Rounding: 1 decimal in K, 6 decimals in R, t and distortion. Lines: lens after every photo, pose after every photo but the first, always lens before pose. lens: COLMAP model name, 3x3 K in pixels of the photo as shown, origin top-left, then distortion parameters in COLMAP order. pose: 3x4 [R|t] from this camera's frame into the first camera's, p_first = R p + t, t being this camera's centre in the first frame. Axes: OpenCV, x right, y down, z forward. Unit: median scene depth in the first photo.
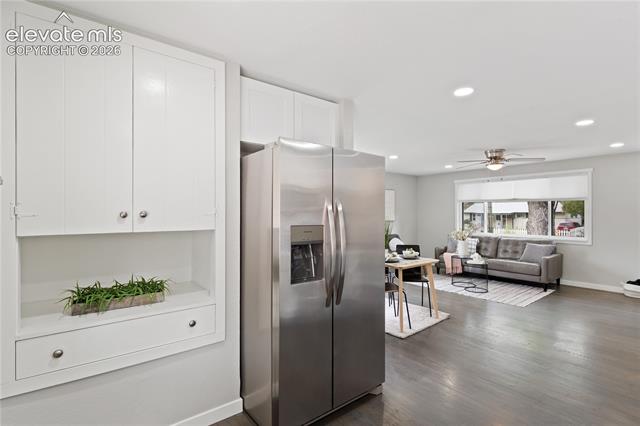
lens RADIAL K [[306.3, 0, 322.0], [0, 306.3, 210.7], [0, 0, 1]] dist [0.012639, -0.000384]
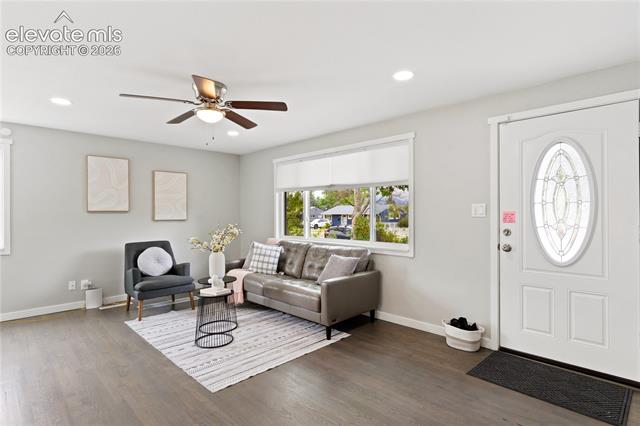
lens RADIAL K [[330.1, 0, 320.0], [0, 330.1, 213.0], [0, 0, 1]] dist [0.005185, 0.000377]
pose [[0.994606, -0.002470, 0.103694, 0.584007], [0.001663, 0.999968, 0.007866, 0.016876], [-0.103710, -0.007651, 0.994578, 0.342915]]
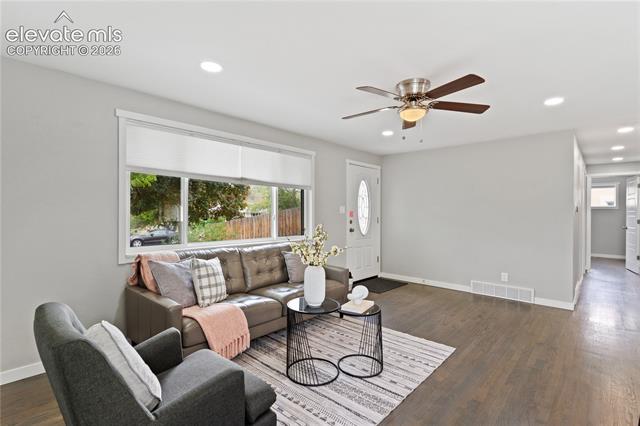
lens RADIAL K [[306.3, 0, 322.0], [0, 306.3, 210.7], [0, 0, 1]] dist [0.012639, -0.000384]
pose [[-0.155191, 0.002261, 0.987882, 0.046723], [-0.016629, 0.999850, -0.004901, 0.024293], [-0.987745, -0.017188, -0.155130, 1.042109]]
